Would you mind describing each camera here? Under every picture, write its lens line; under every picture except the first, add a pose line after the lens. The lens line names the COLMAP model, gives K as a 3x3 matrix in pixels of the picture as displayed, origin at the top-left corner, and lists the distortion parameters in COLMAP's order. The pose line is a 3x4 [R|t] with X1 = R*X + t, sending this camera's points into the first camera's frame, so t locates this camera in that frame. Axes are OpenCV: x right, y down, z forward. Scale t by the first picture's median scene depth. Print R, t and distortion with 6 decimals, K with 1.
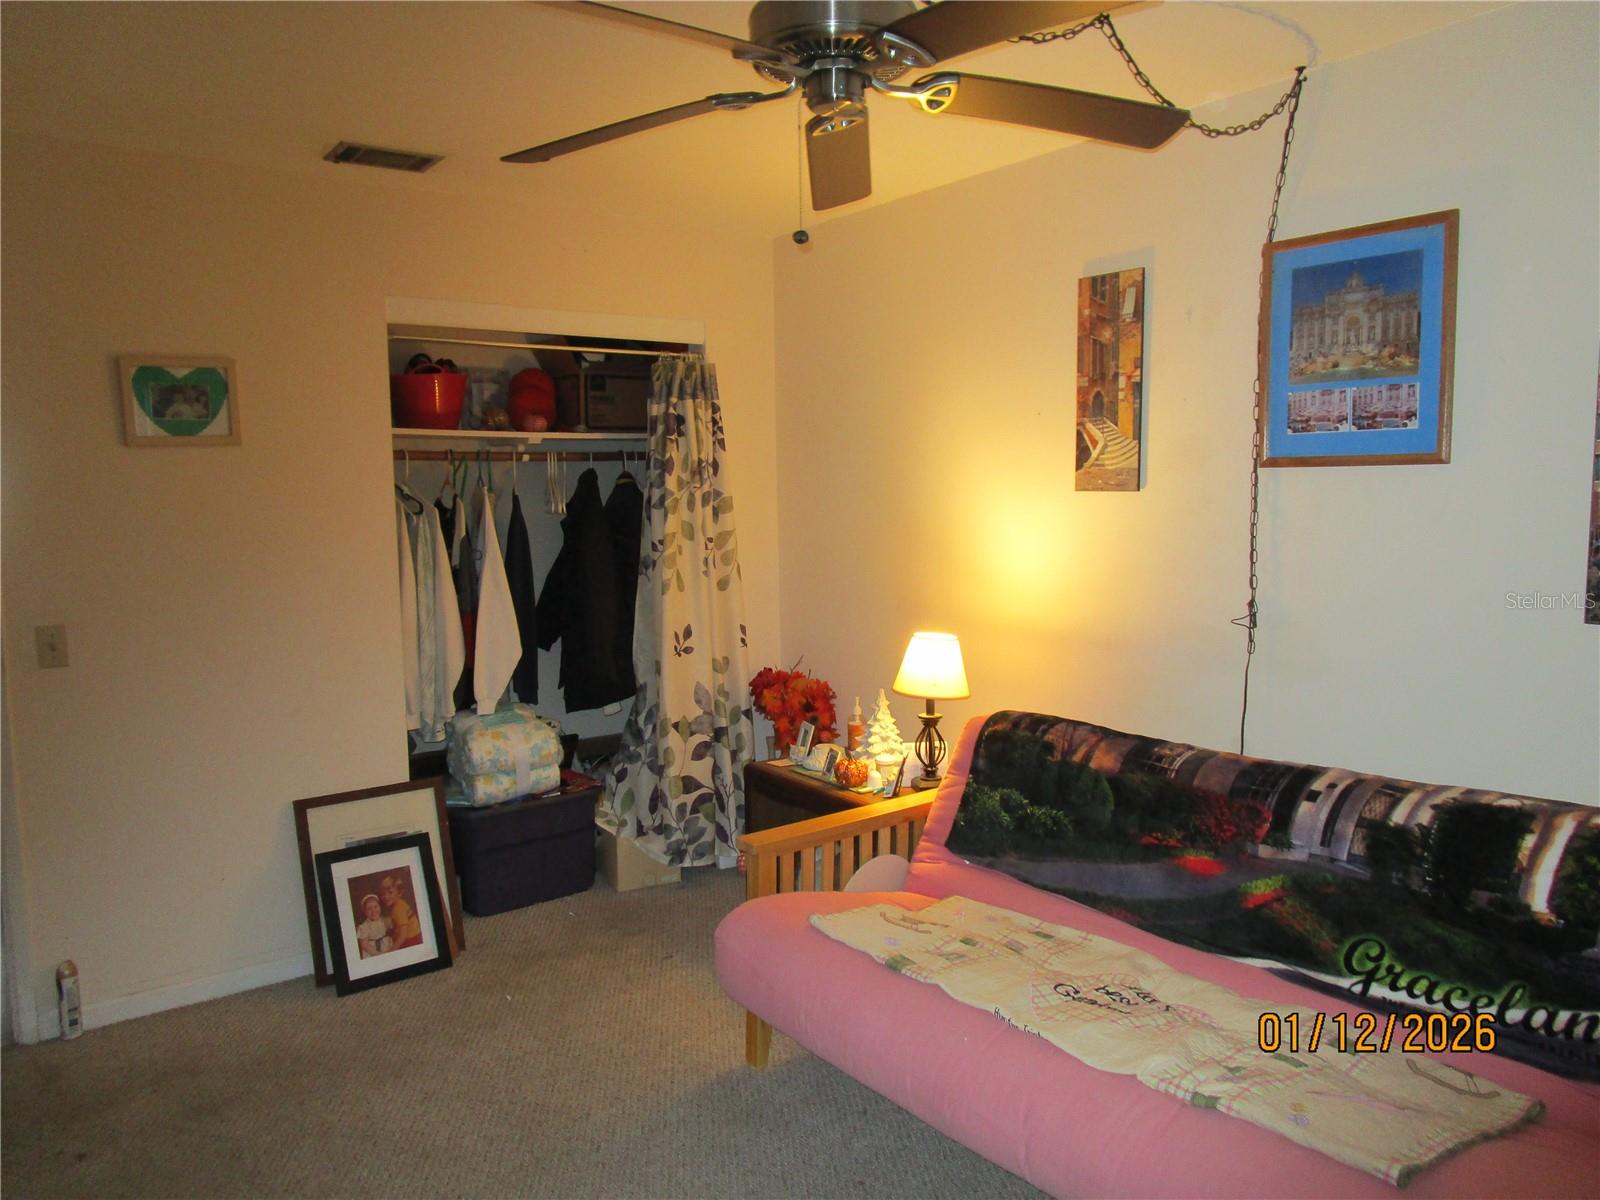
lens RADIAL K [[1145.7, 0, 798.6], [0, 1145.7, 606.5], [0, 0, 1]] dist [-0.015783, -0.002583]
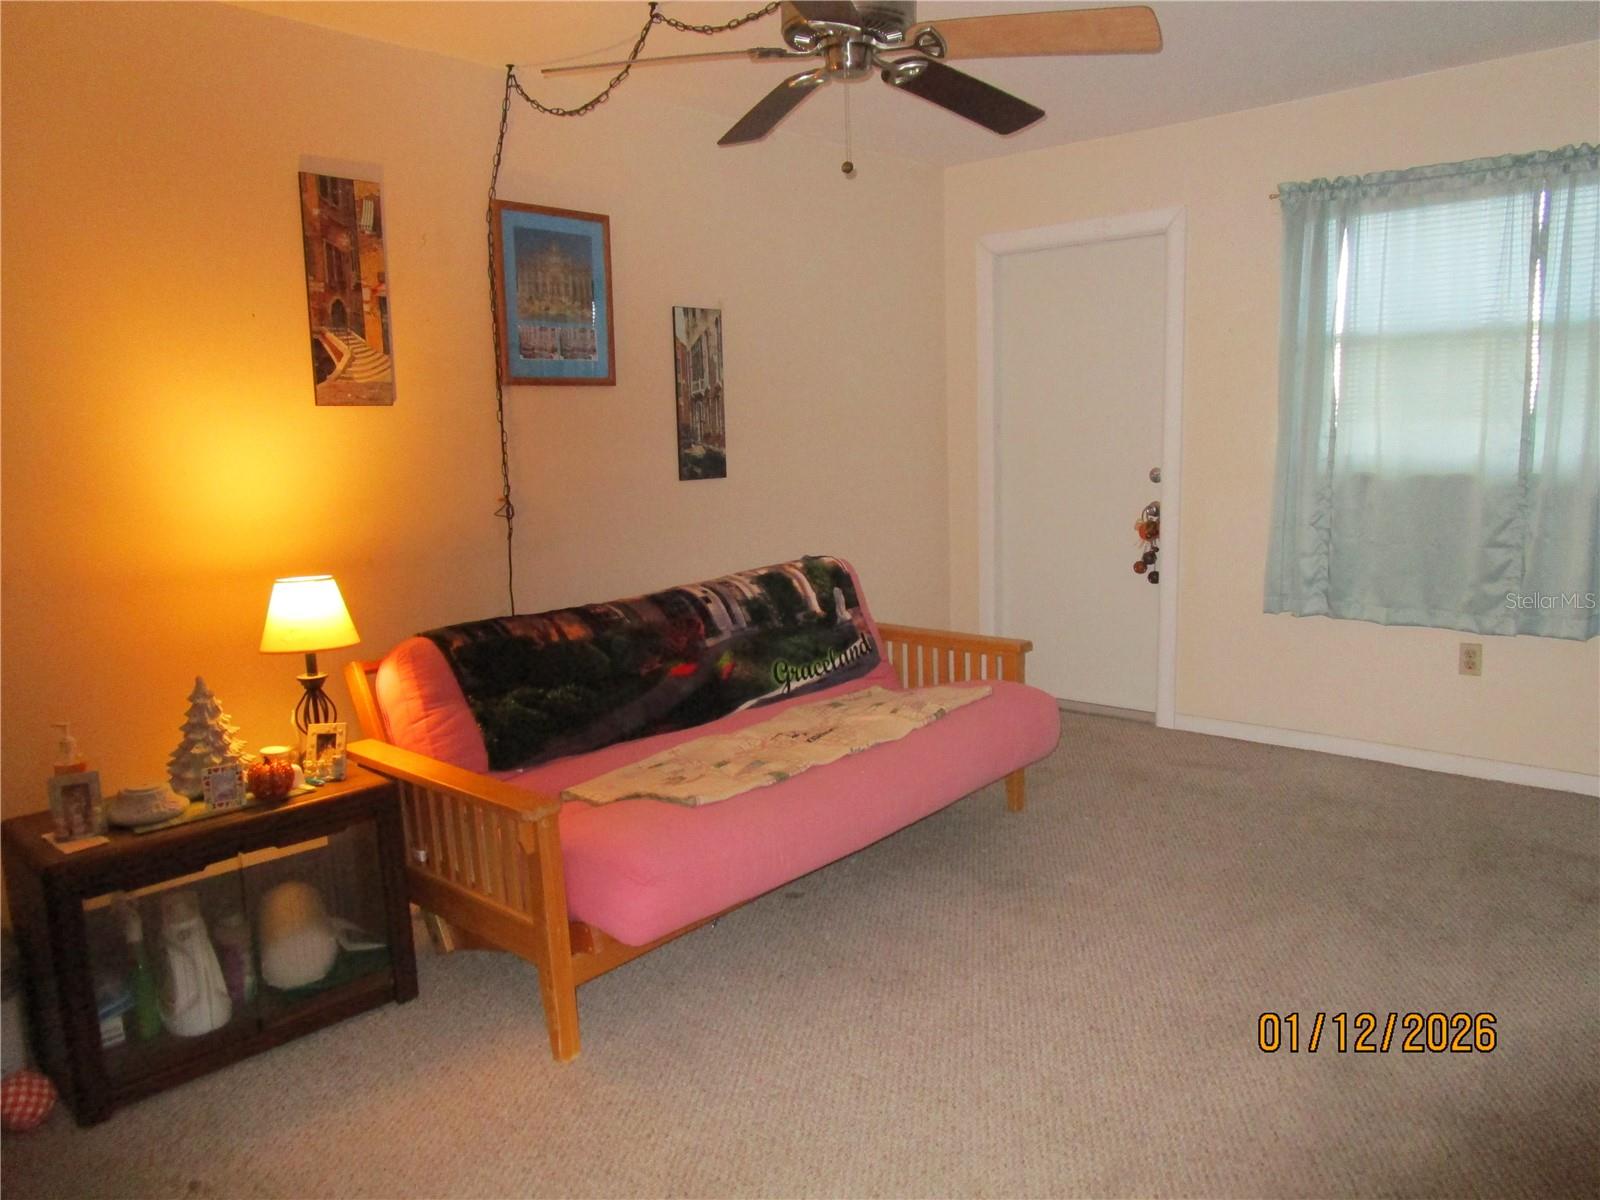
lens RADIAL K [[1145.7, 0, 798.6], [0, 1145.7, 606.5], [0, 0, 1]] dist [-0.015783, -0.002583]
pose [[-0.187964, -0.134979, 0.972857, -0.907706], [0.134246, 0.977685, 0.161586, -0.047666], [-0.972958, 0.160974, -0.165649, 0.972530]]
